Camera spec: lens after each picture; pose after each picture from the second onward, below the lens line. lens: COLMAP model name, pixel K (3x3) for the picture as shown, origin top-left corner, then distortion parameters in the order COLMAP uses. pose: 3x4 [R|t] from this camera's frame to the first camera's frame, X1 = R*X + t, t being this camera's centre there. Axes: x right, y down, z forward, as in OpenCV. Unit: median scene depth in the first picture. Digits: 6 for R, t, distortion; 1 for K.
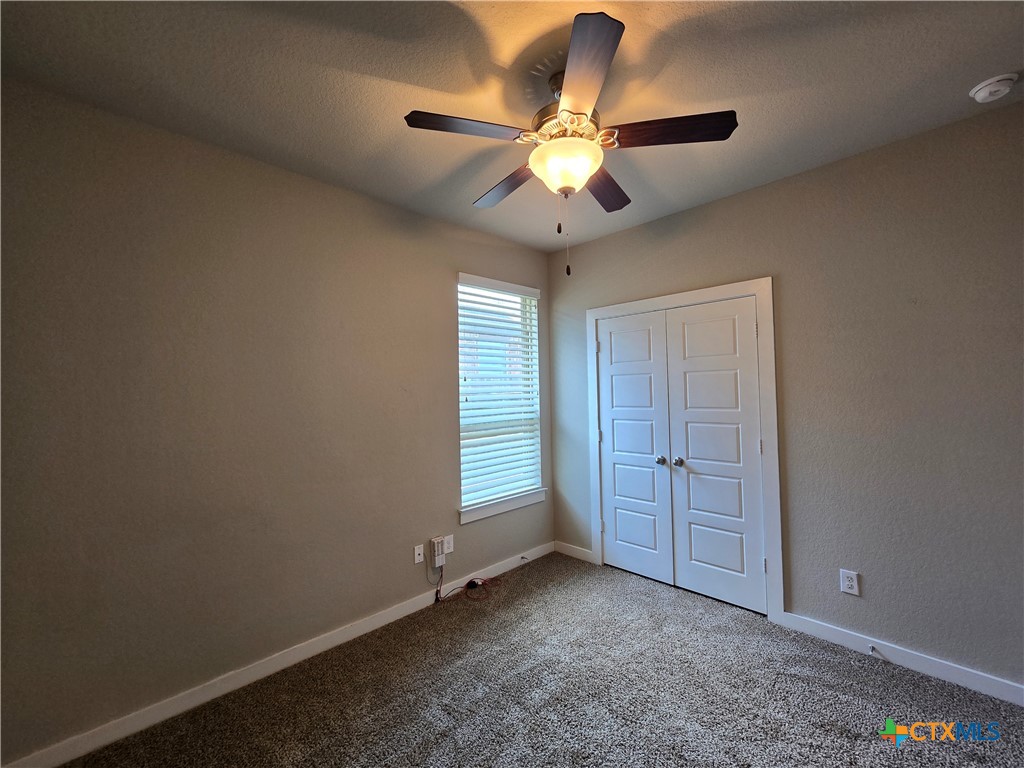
lens RADIAL K [[416.5, 0, 514.6], [0, 416.5, 385.8], [0, 0, 1]] dist [-0.000975, -0.000159]
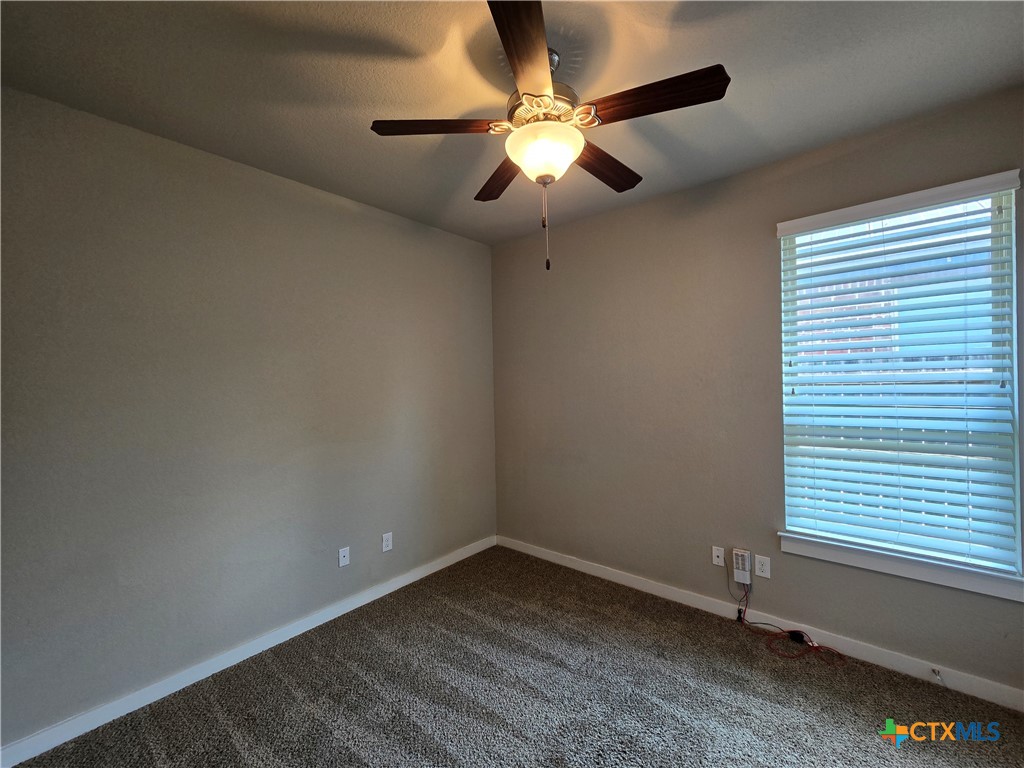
lens RADIAL K [[416.5, 0, 514.4], [0, 416.5, 383.7], [0, 0, 1]] dist [-0.000975, -0.000159]
pose [[0.102180, 0.038511, -0.994020, 0.578106], [0.045413, 0.998028, 0.043335, -0.035953], [0.993729, -0.049569, 0.100230, 0.438694]]
